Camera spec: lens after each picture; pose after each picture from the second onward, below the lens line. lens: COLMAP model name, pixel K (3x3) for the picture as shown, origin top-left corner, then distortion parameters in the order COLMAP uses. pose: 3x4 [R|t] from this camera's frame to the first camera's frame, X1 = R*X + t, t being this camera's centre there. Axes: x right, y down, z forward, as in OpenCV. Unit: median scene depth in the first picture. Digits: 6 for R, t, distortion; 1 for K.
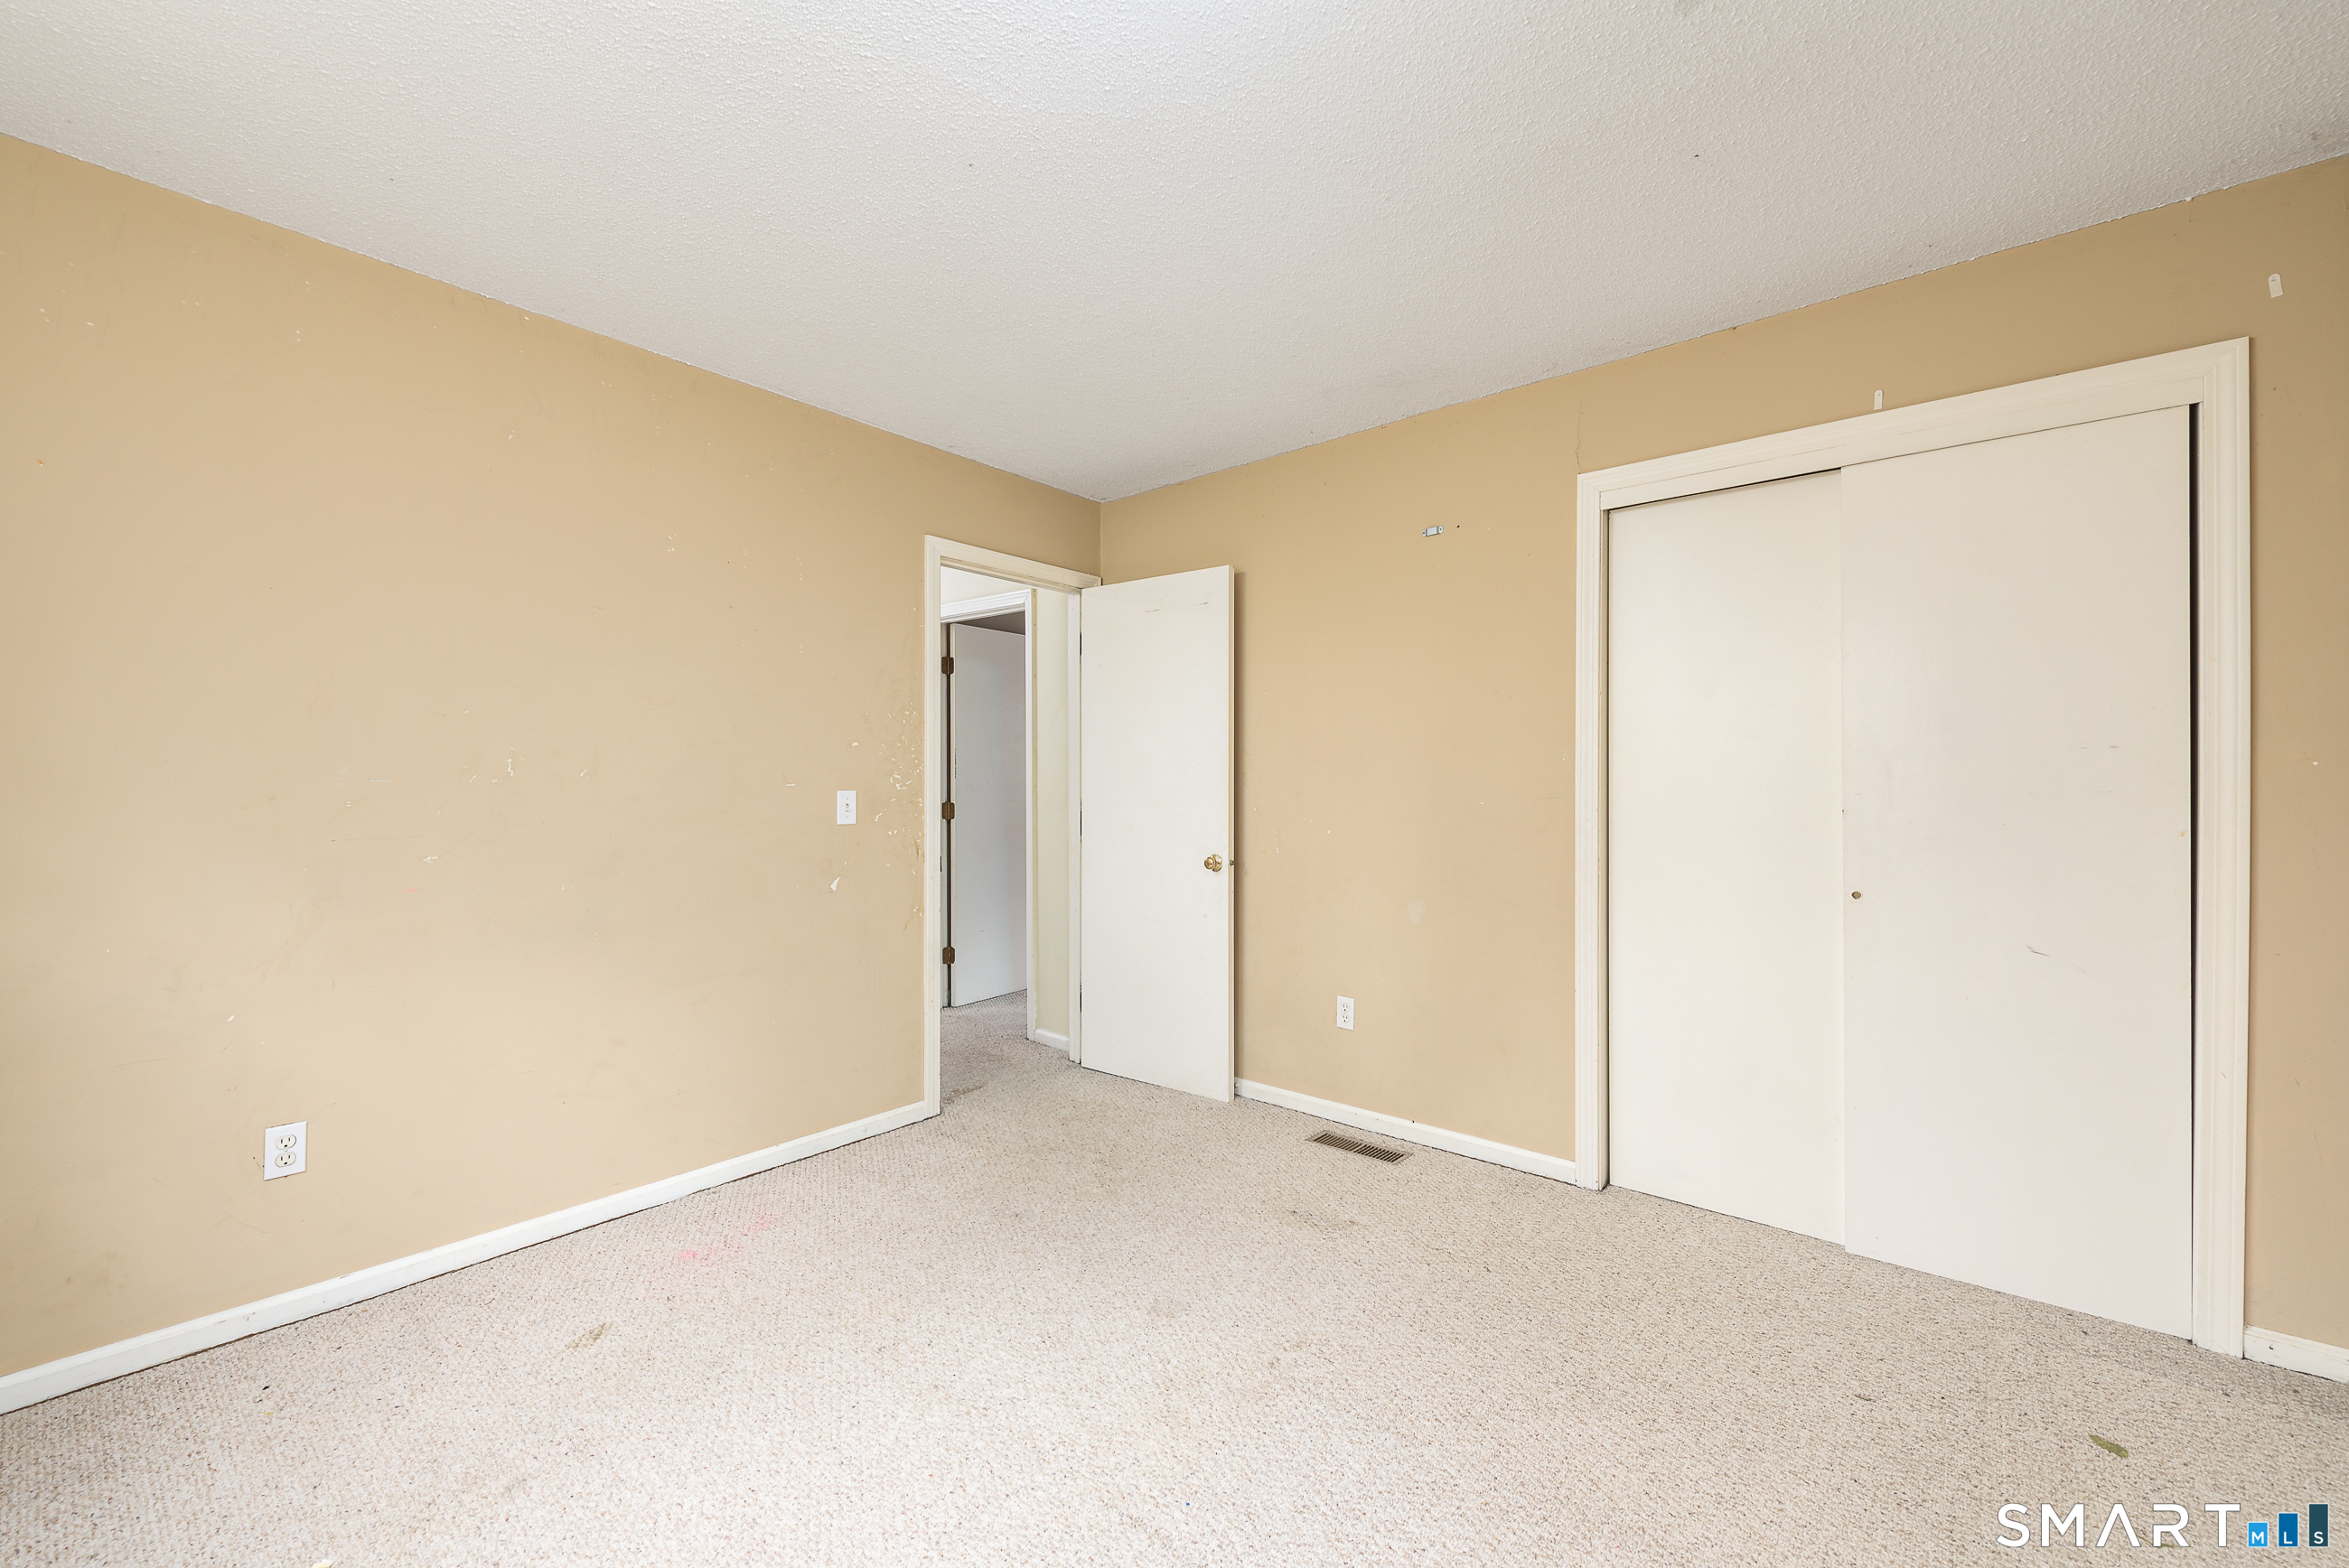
lens RADIAL K [[965.2, 0, 1186.5], [0, 965.2, 779.8], [0, 0, 1]] dist [0.011643, -0.001638]
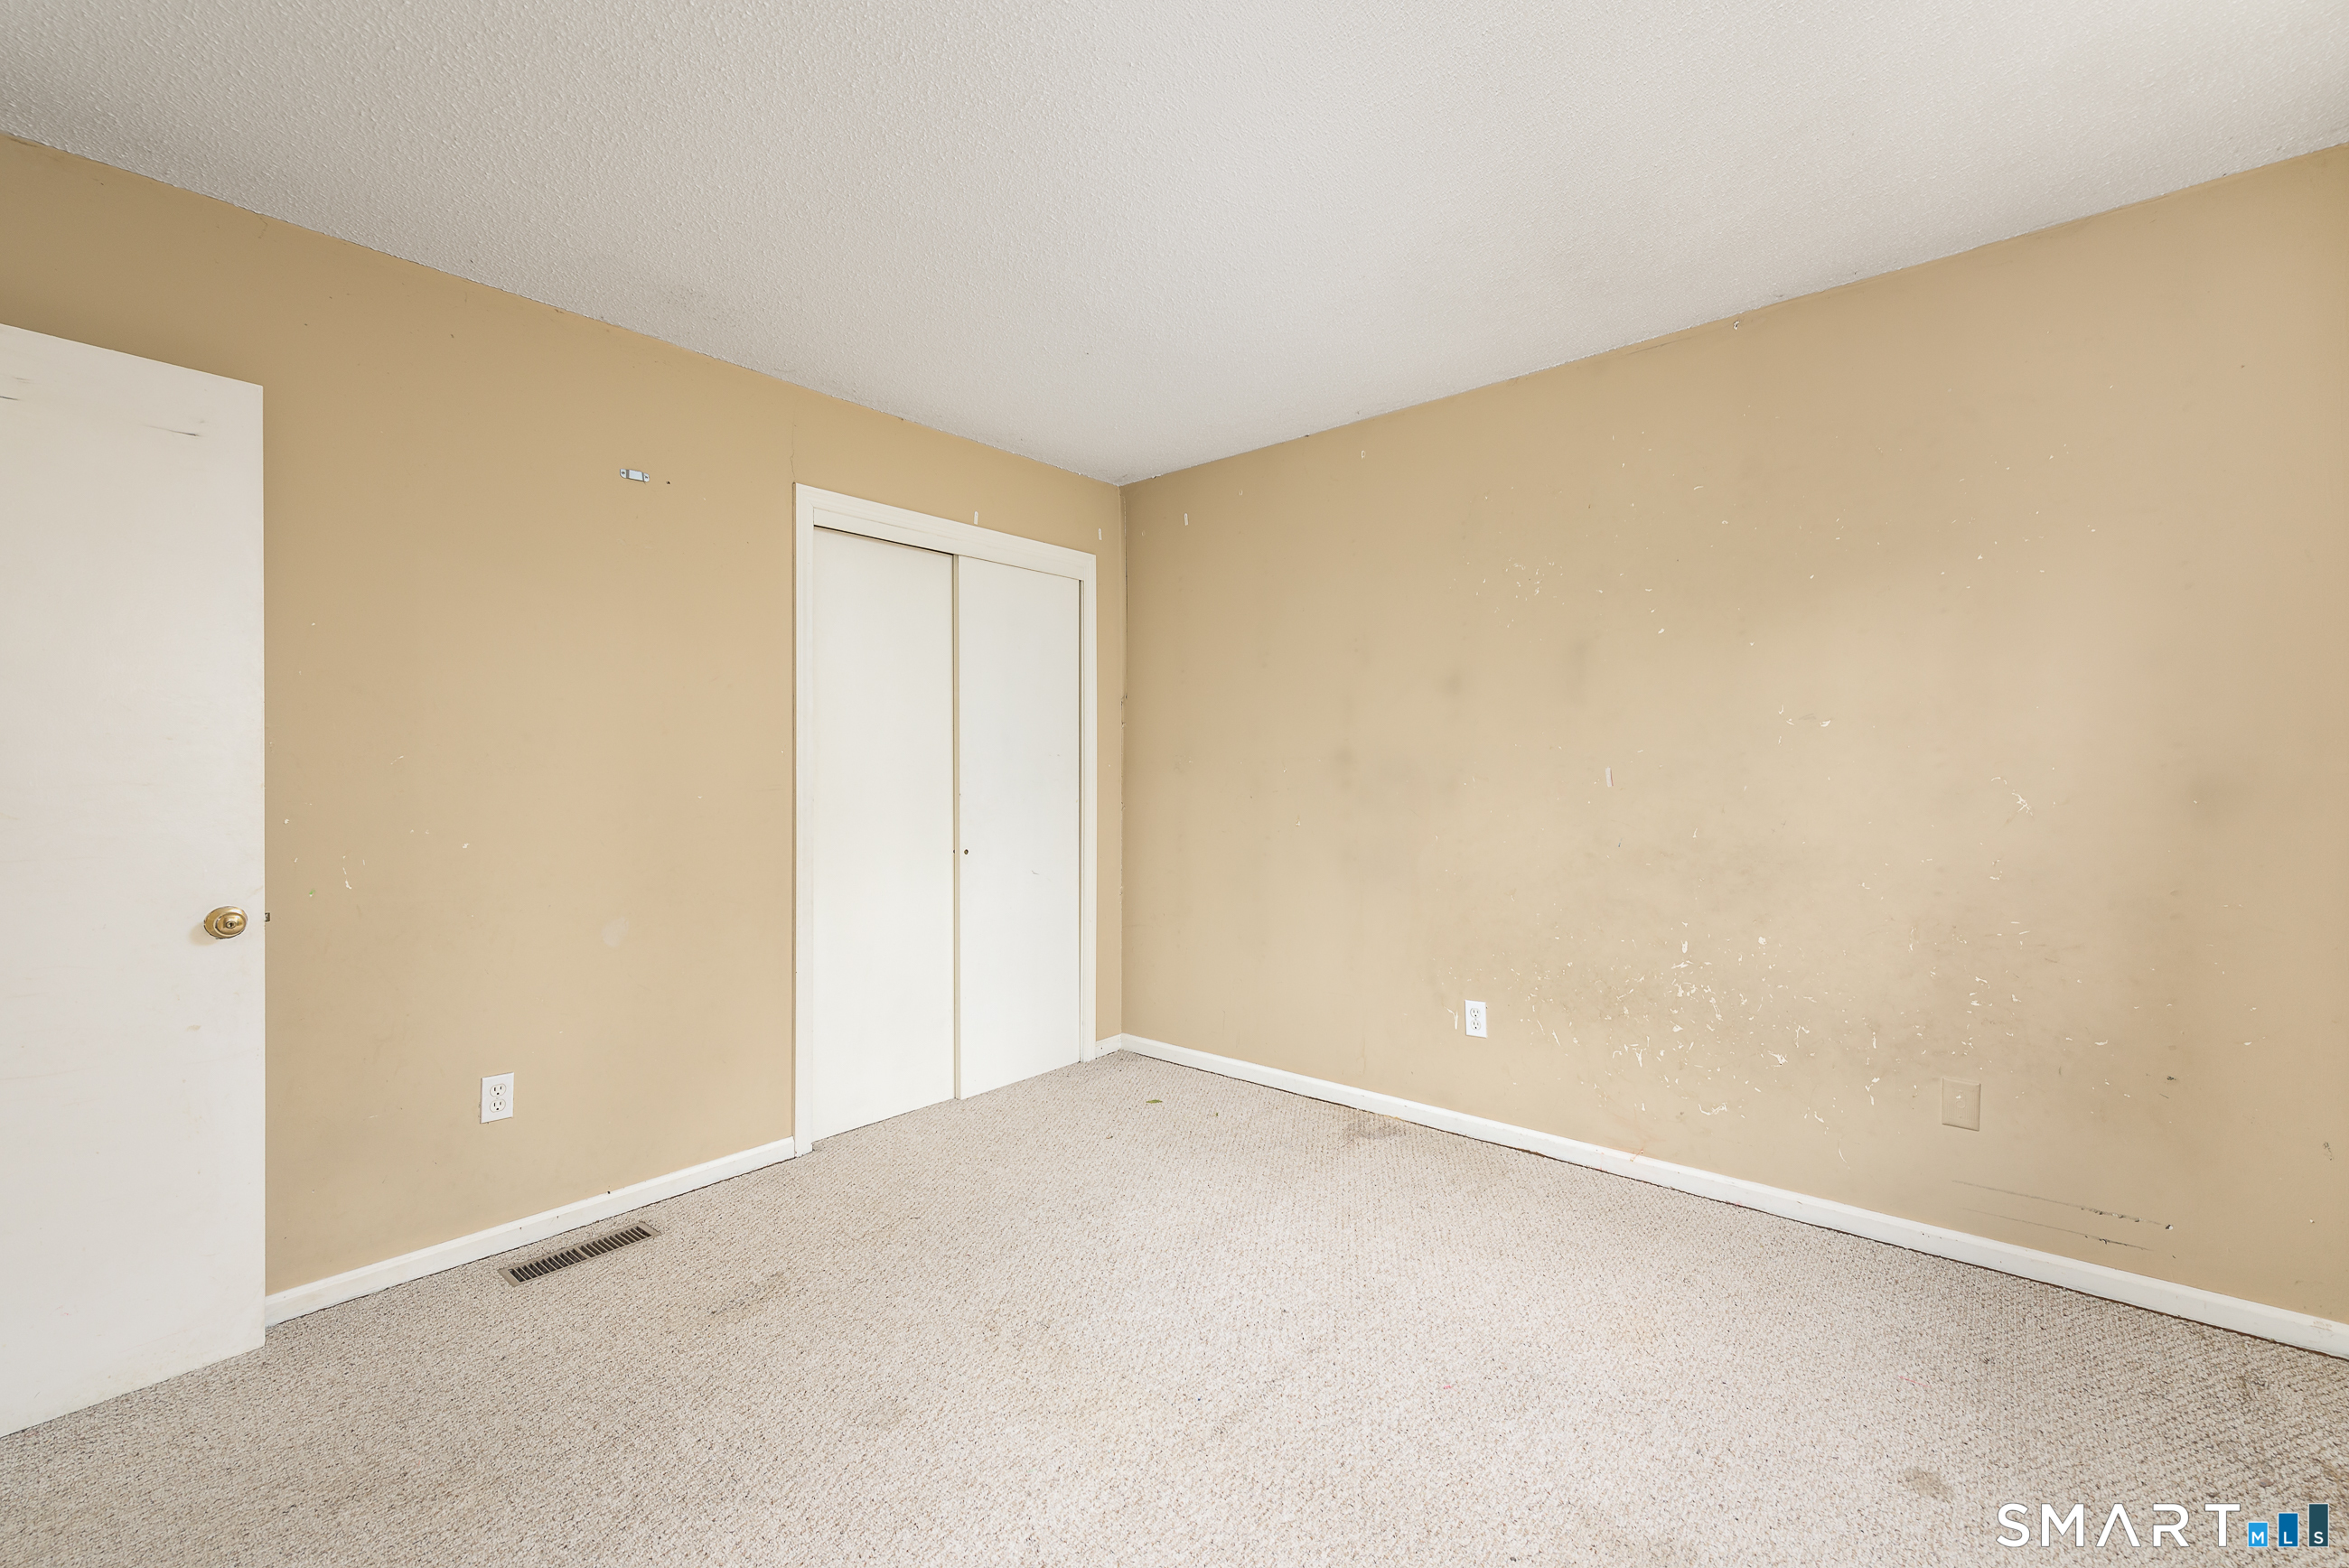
lens RADIAL K [[965.2, 0, 1158.4], [0, 965.2, 787.5], [0, 0, 1]] dist [0.011643, -0.001638]
pose [[0.007814, -0.004100, 0.999961, -0.653352], [0.008546, 0.999955, 0.004033, 0.016049], [-0.999933, 0.008514, 0.007849, 0.601719]]
